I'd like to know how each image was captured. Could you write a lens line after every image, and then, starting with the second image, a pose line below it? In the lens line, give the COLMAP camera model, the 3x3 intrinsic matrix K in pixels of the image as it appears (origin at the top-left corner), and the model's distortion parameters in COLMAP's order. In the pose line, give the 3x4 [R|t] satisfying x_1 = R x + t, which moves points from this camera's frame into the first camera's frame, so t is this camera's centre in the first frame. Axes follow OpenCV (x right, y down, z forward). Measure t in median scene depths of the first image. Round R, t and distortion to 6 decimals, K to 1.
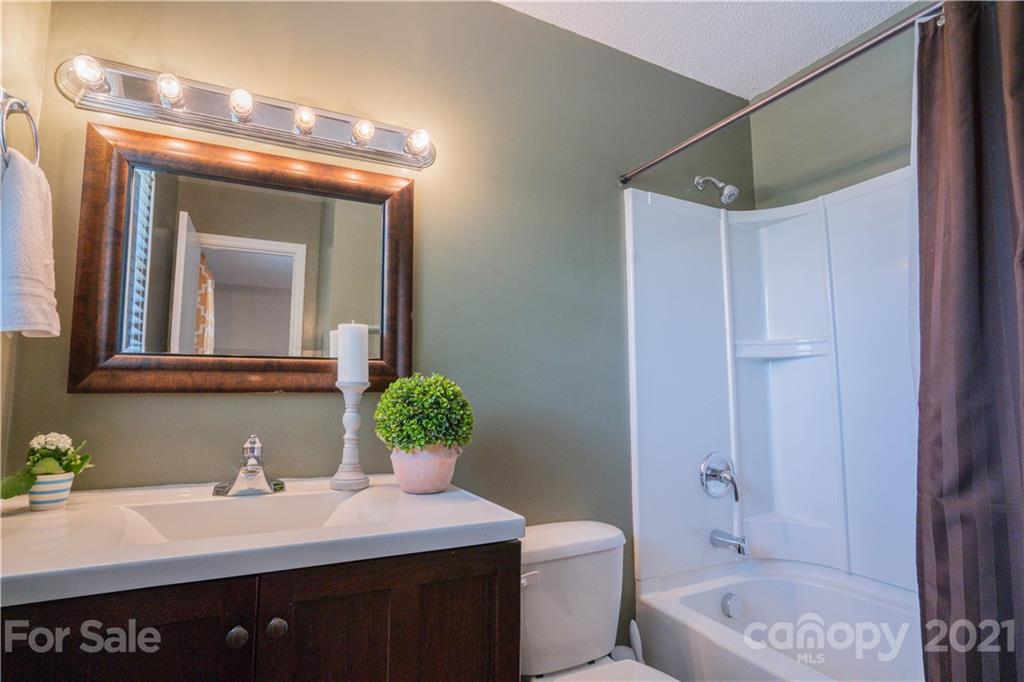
lens RADIAL K [[509.5, 0, 510.8], [0, 509.5, 345.8], [0, 0, 1]] dist [-0.056126, 0.028207]
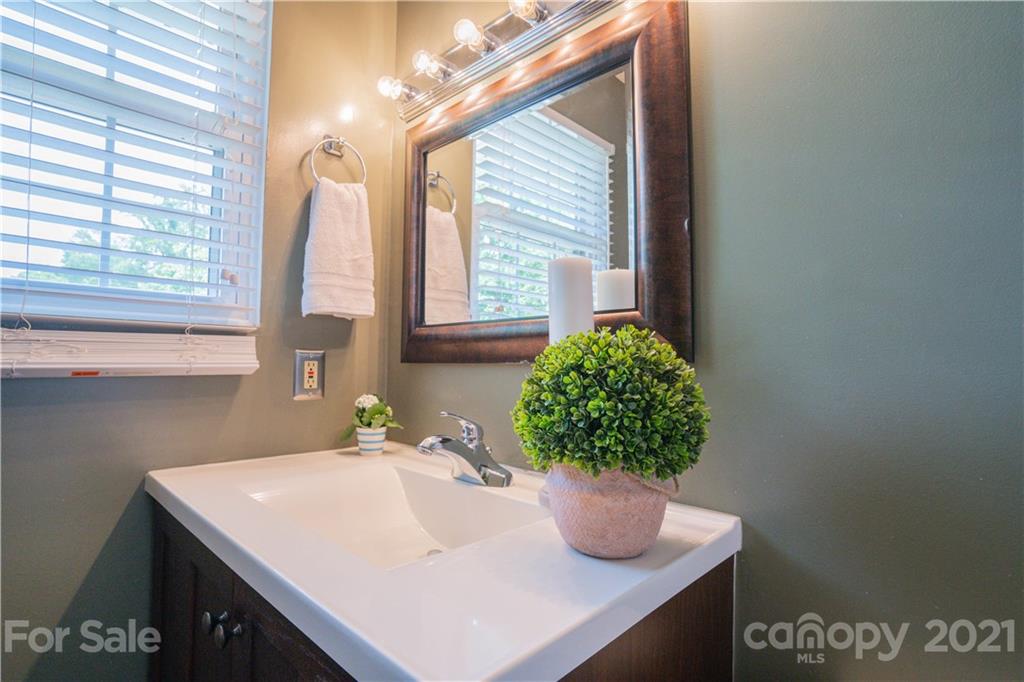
lens RADIAL K [[509.5, 0, 510.8], [0, 509.5, 345.8], [0, 0, 1]] dist [-0.056126, 0.028207]
pose [[0.313042, -0.014937, -0.949622, 0.352149], [0.095517, 0.995302, 0.015832, 0.058190], [0.944924, -0.095661, 0.312998, 0.822515]]
